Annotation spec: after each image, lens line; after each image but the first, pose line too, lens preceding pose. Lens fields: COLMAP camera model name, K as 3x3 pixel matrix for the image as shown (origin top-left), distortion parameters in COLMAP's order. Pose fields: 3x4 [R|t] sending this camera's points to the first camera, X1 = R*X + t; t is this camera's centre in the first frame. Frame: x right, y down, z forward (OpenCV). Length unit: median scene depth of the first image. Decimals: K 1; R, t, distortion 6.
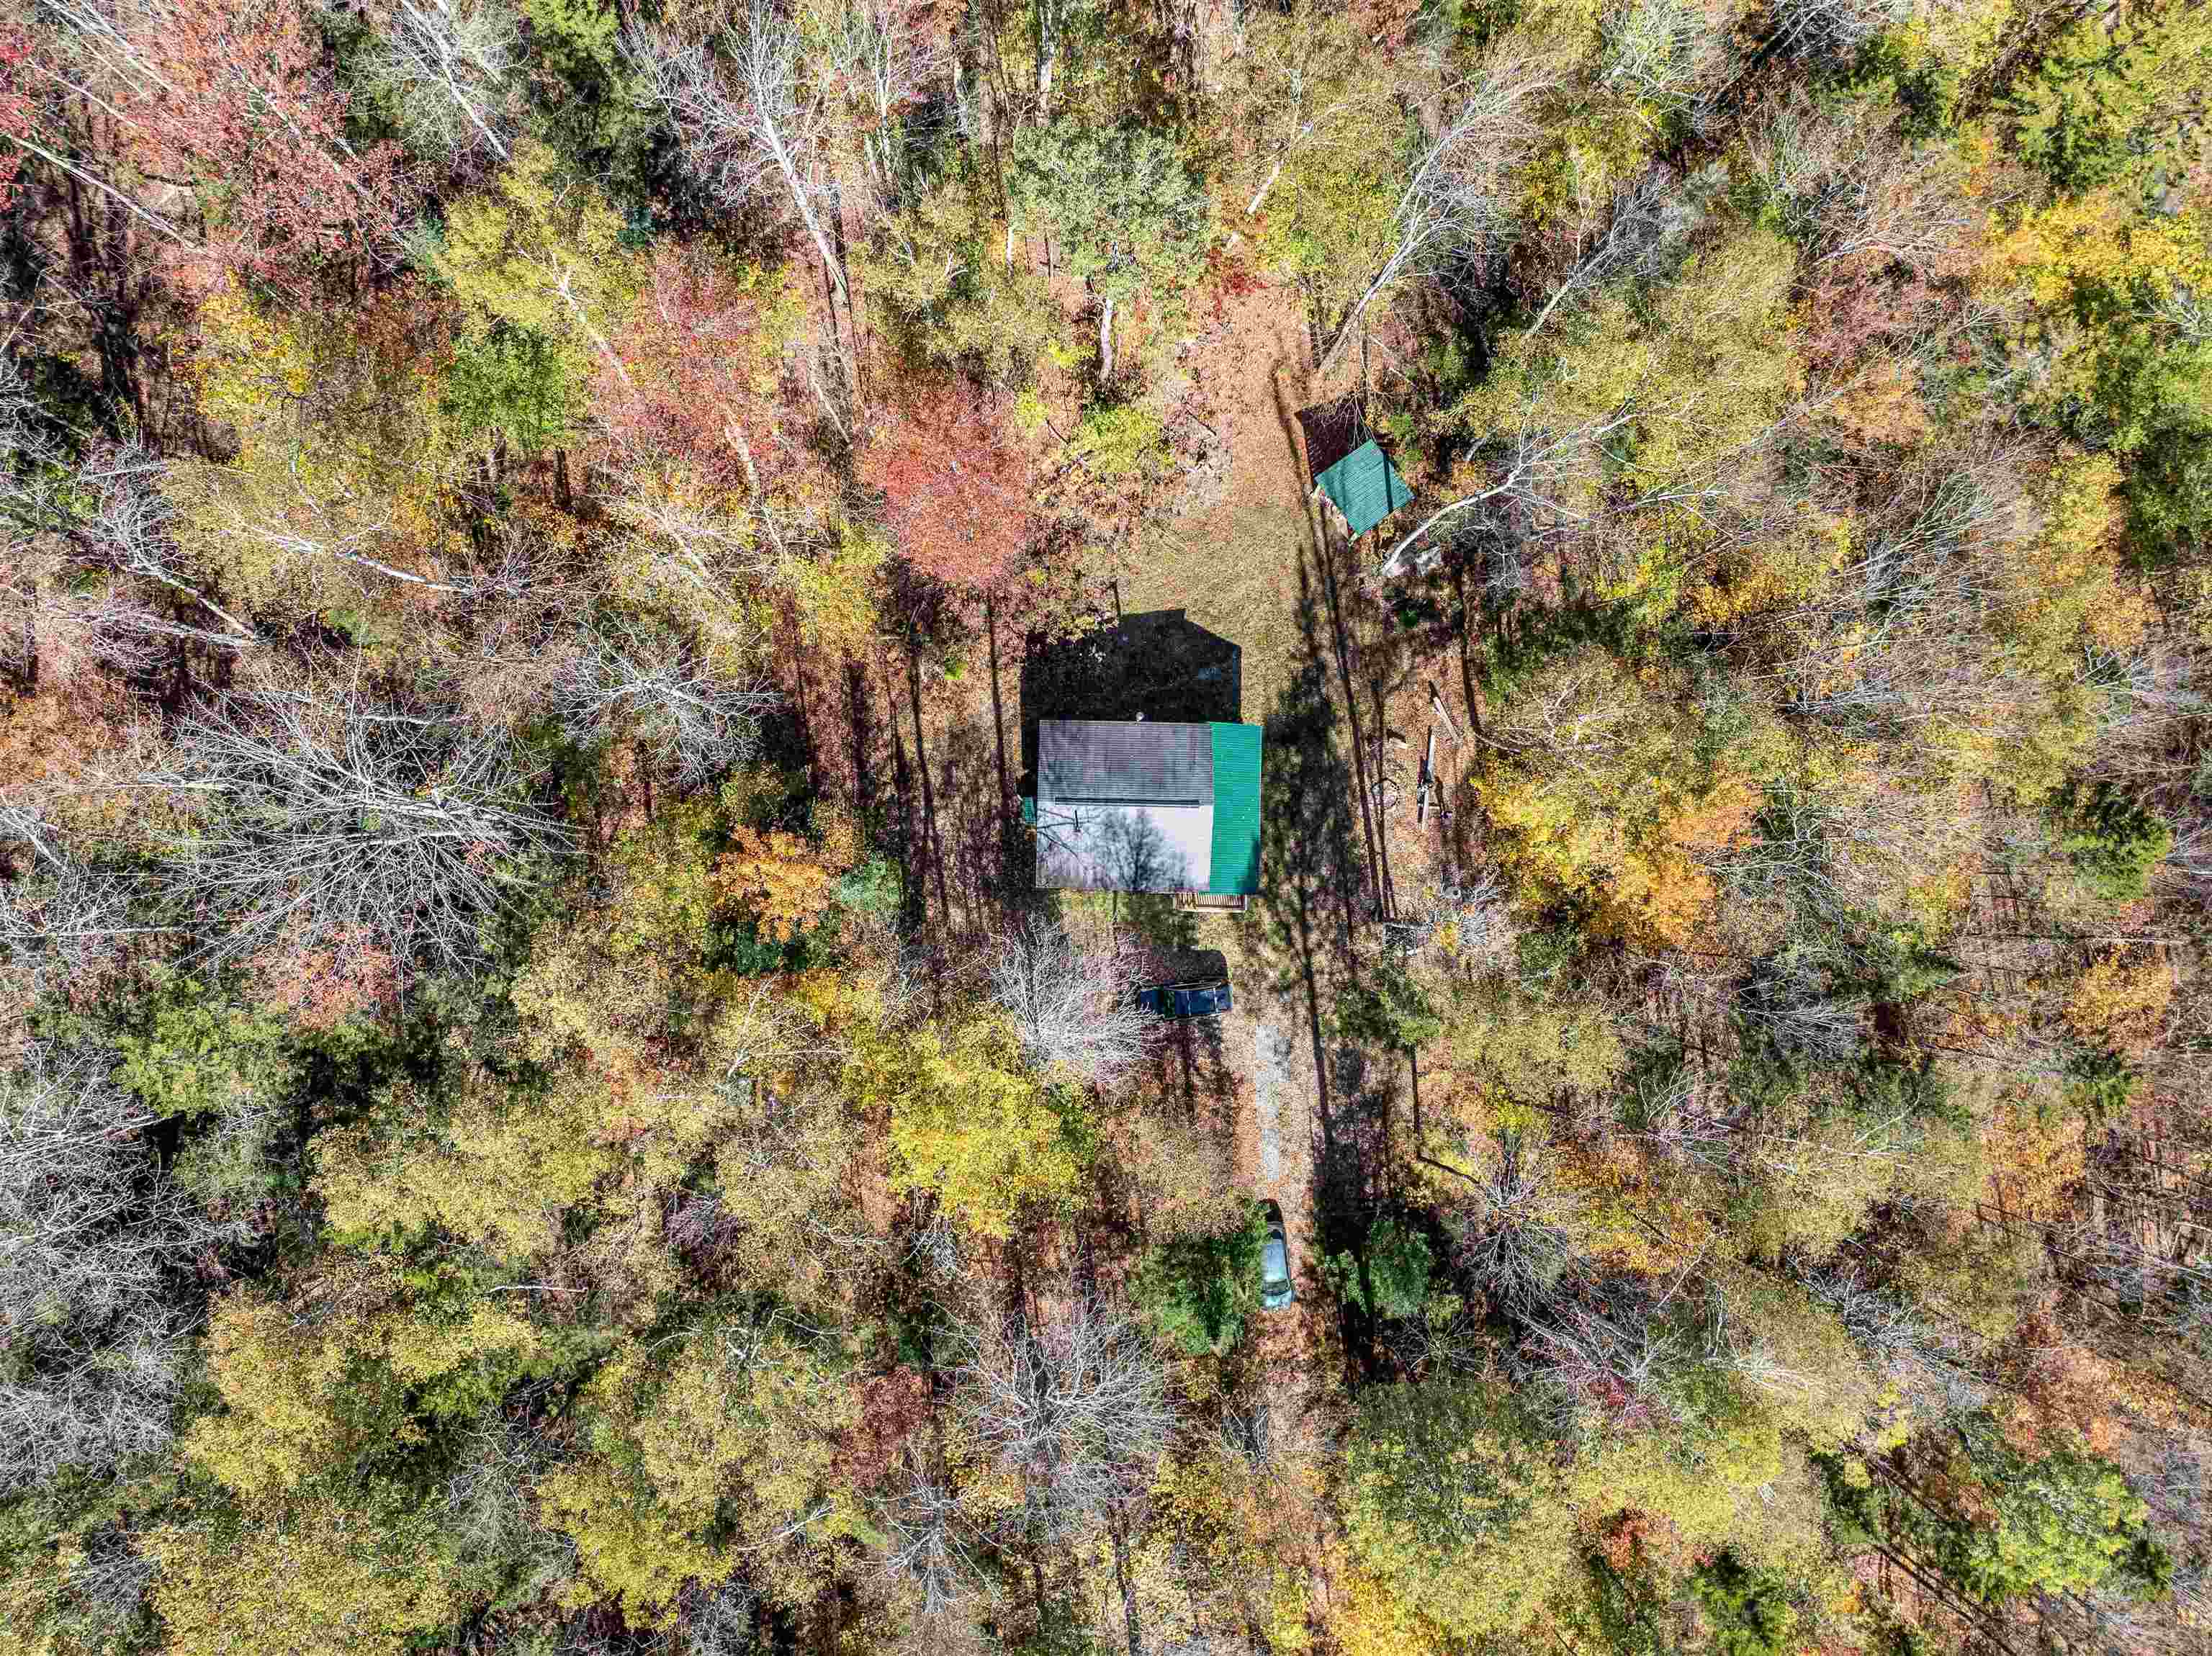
lens RADIAL K [[1559.8, 0, 1102.0], [0, 1559.8, 832.5], [0, 0, 1]] dist [-0.033990, 0.000229]
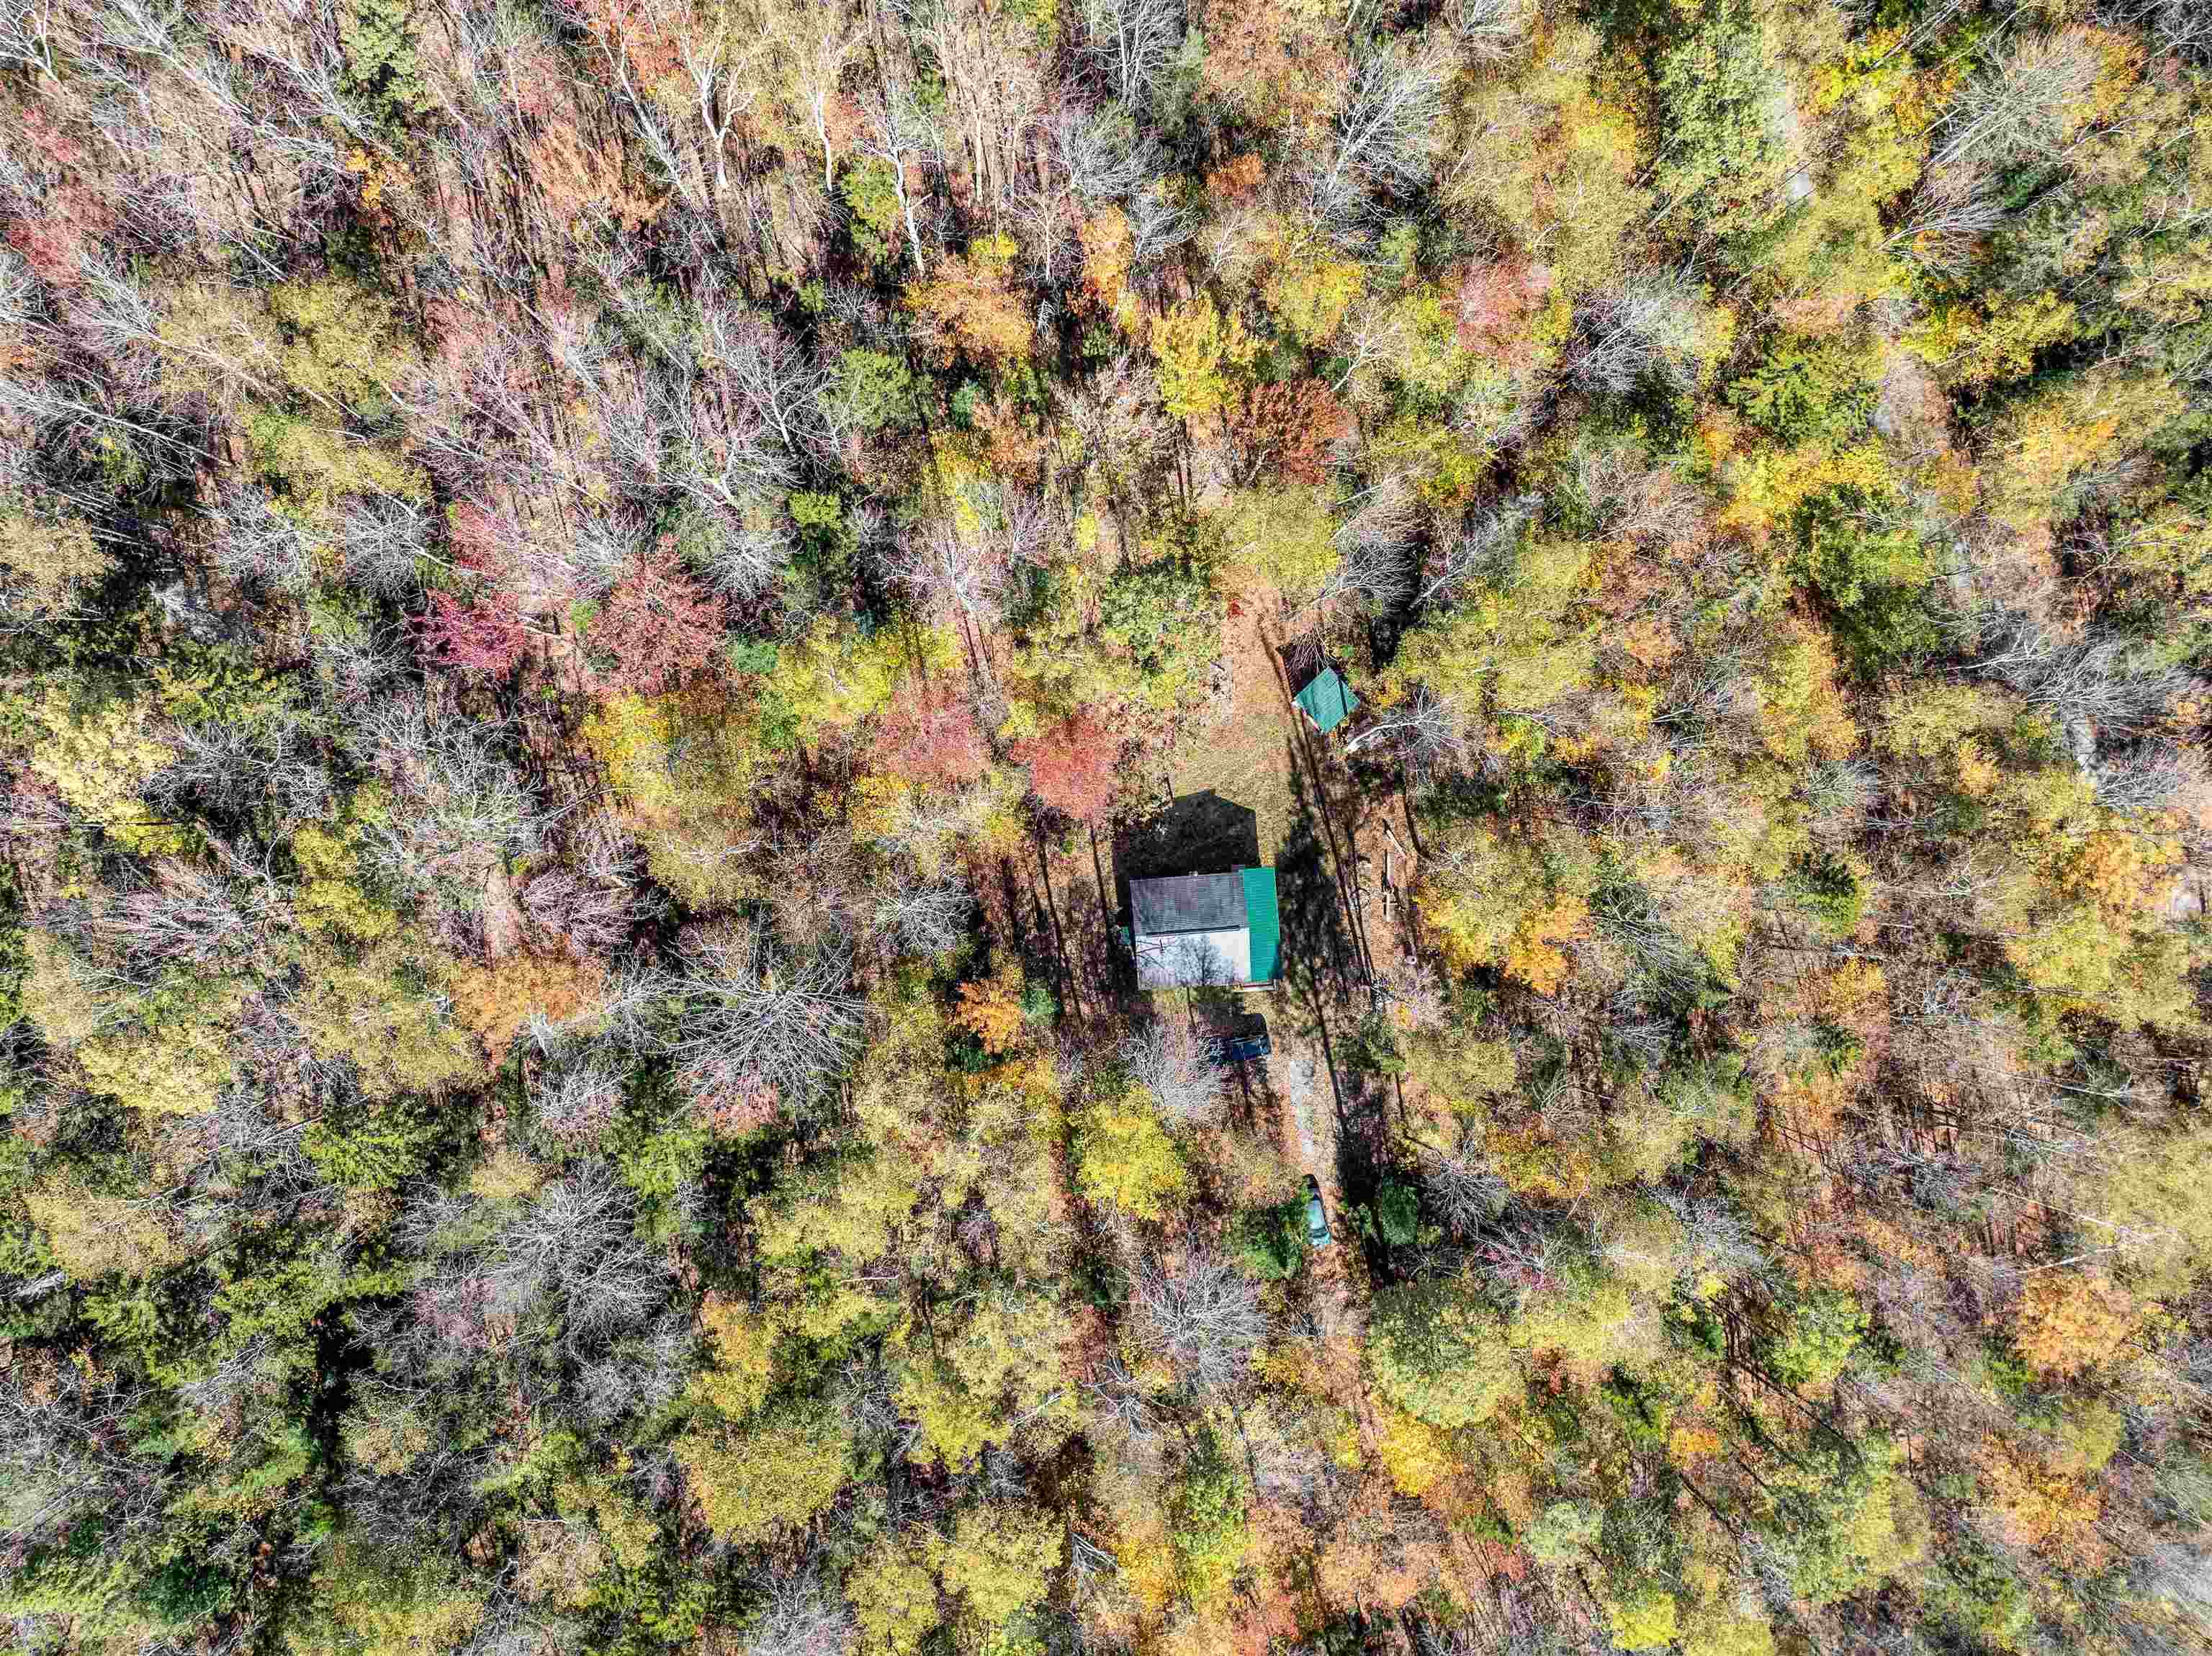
lens RADIAL K [[1556.5, 0, 1106.0], [0, 1556.5, 828.0], [0, 0, 1]] dist [-0.006158, -0.101295]
pose [[0.995192, -0.097909, -0.002631, -0.052190], [0.097944, 0.994894, 0.024353, -0.156394], [0.000233, -0.024494, 0.999700, -0.505445]]
